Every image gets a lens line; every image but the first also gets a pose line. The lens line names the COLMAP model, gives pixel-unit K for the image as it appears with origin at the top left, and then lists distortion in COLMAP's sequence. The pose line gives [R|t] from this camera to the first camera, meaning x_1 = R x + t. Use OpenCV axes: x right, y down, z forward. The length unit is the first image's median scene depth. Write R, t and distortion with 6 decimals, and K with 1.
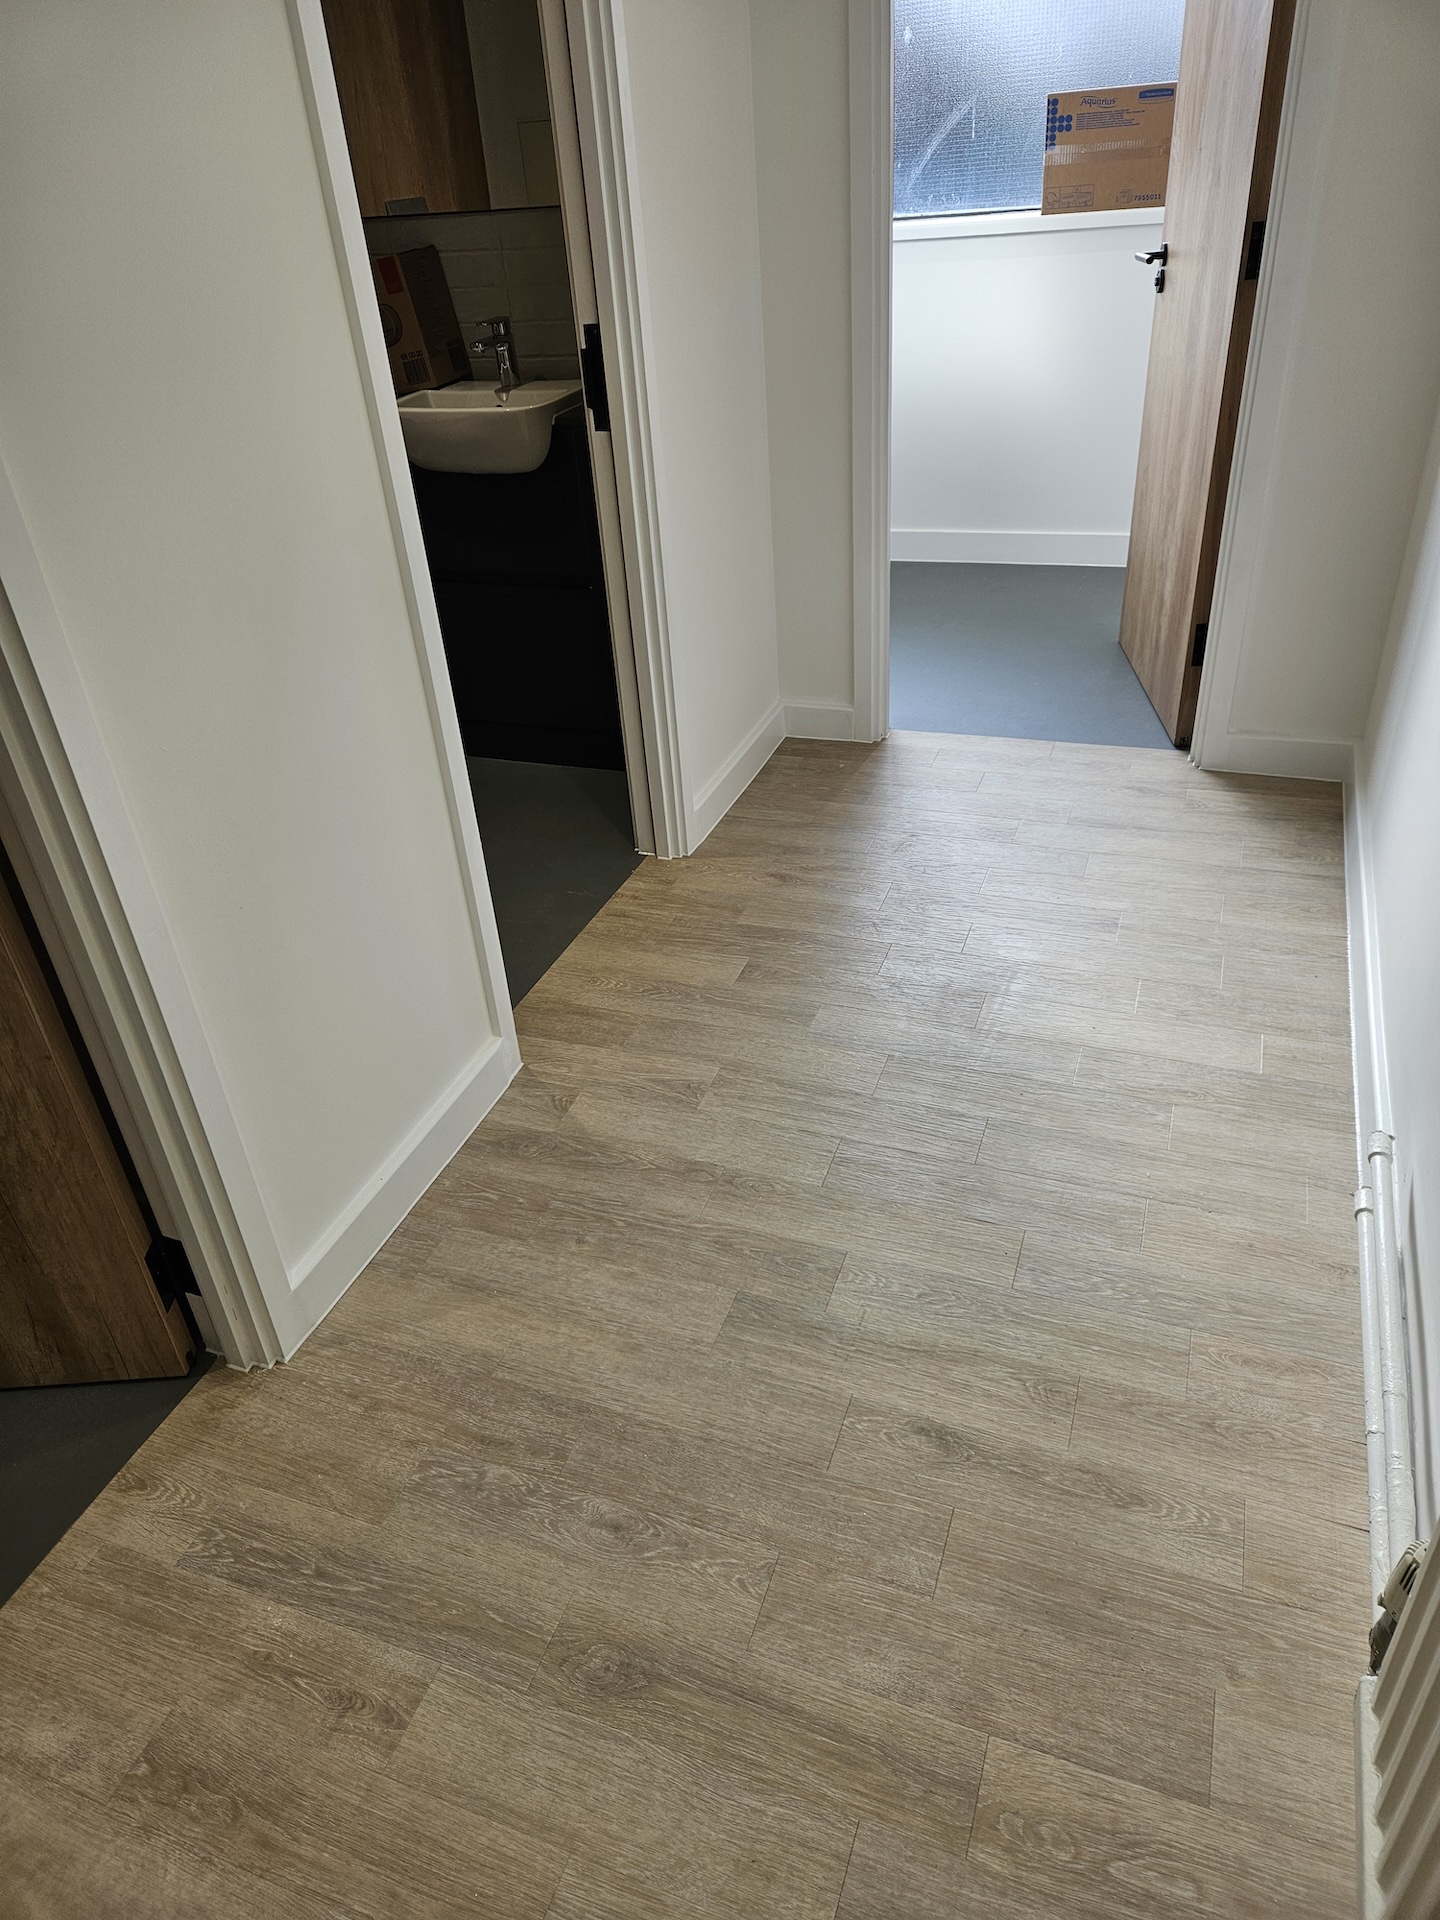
lens RADIAL K [[1289.2, 0, 717.1], [0, 1289.2, 945.3], [0, 0, 1]] dist [0.003118, -0.000942]
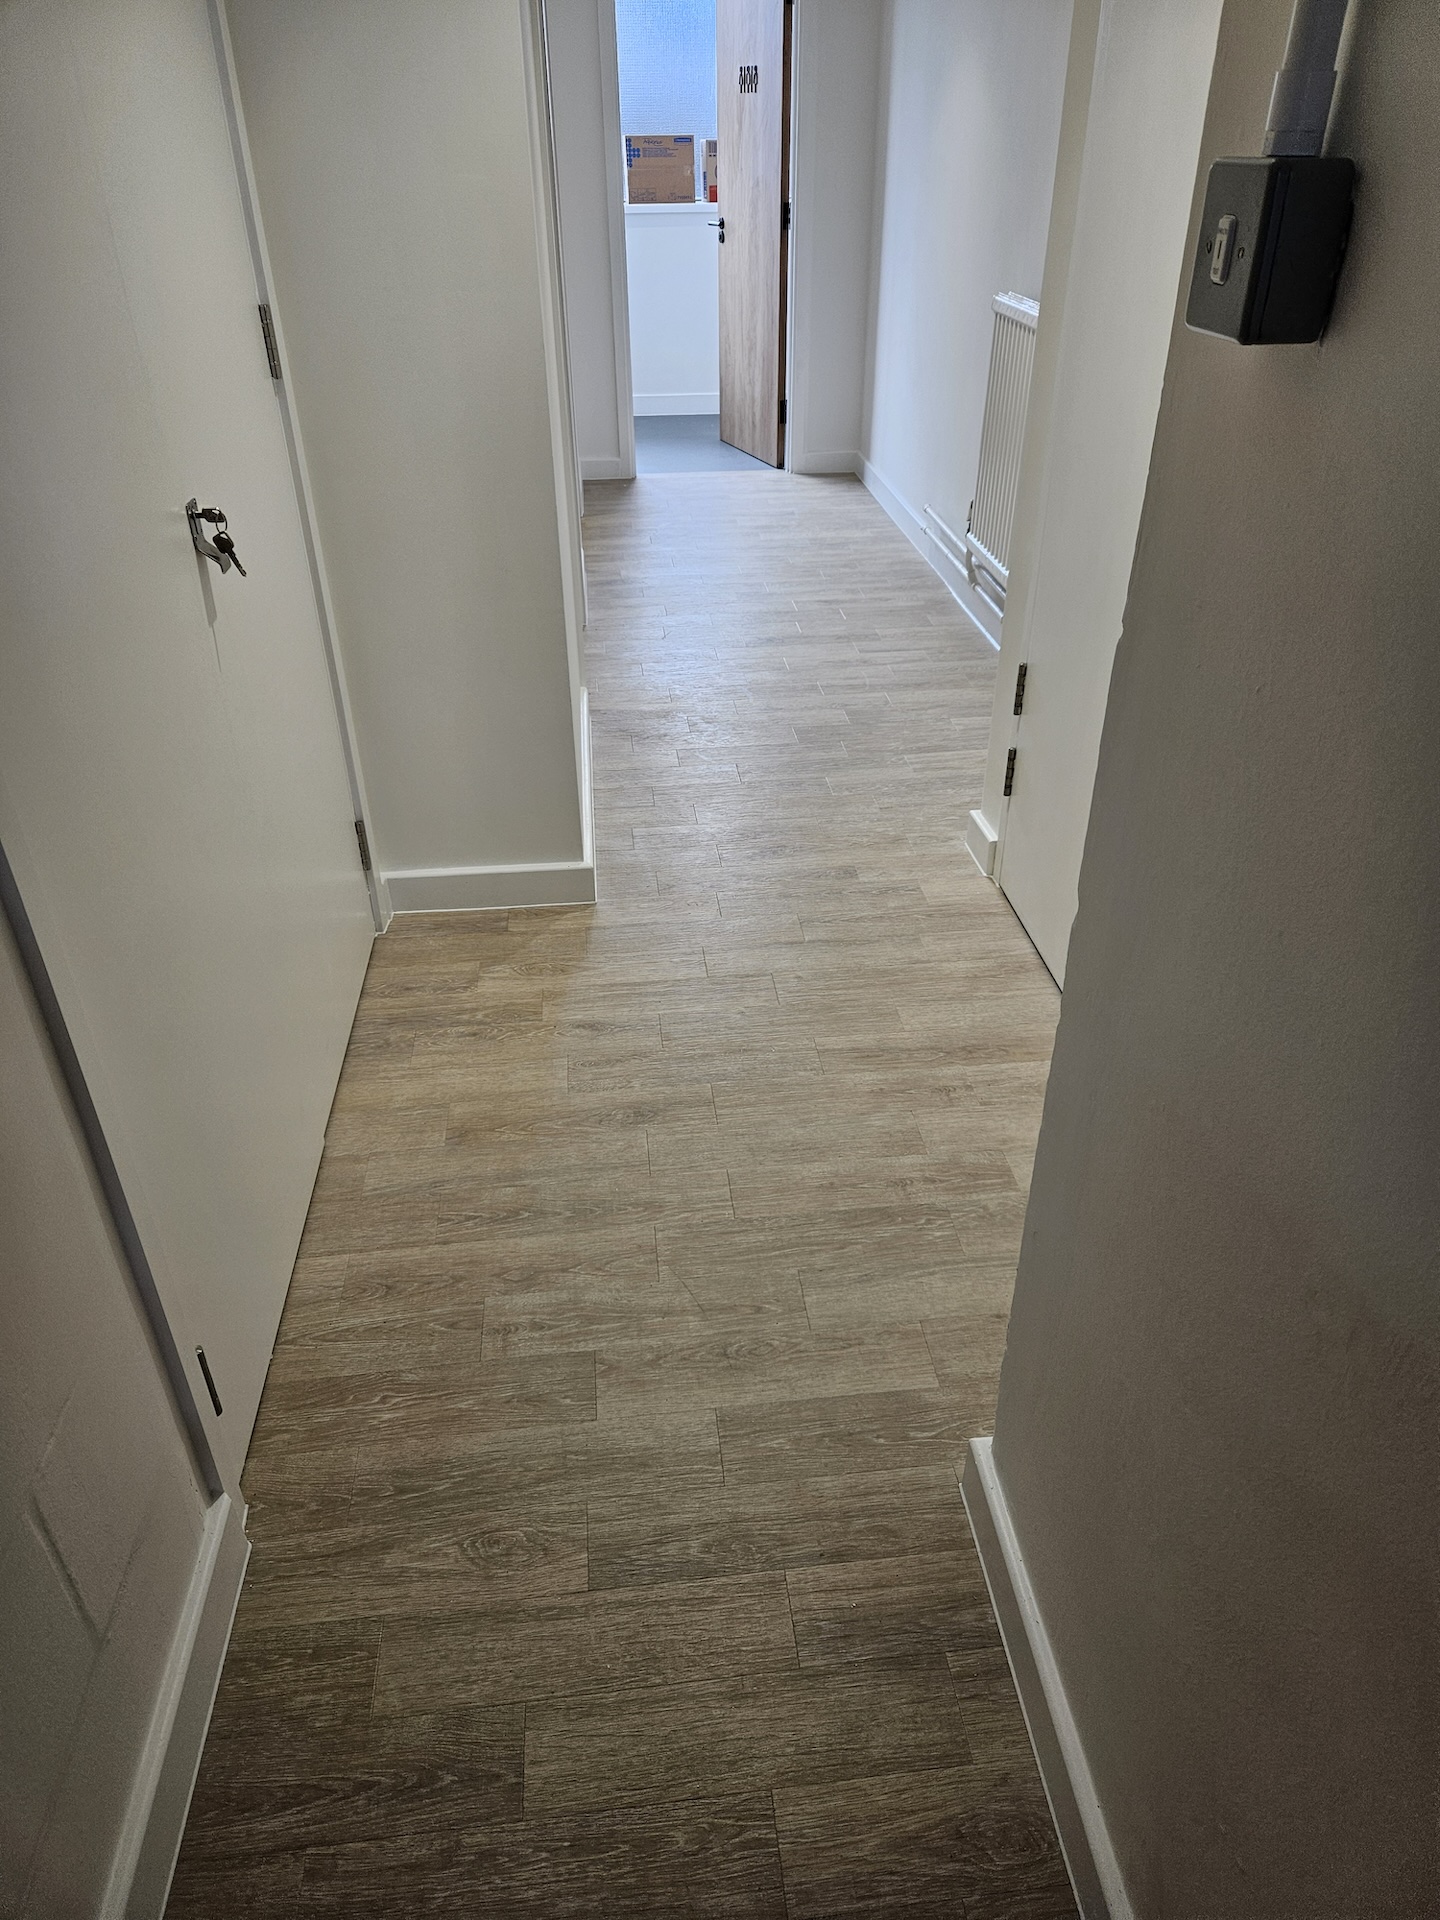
lens RADIAL K [[1289.2, 0, 717.4], [0, 1289.2, 967.9], [0, 0, 1]] dist [0.003118, -0.000942]
pose [[0.893974, -0.187224, 0.407134, -0.662366], [0.188577, 0.981353, 0.037211, 0.495980], [-0.406509, 0.043511, 0.912610, -0.731117]]
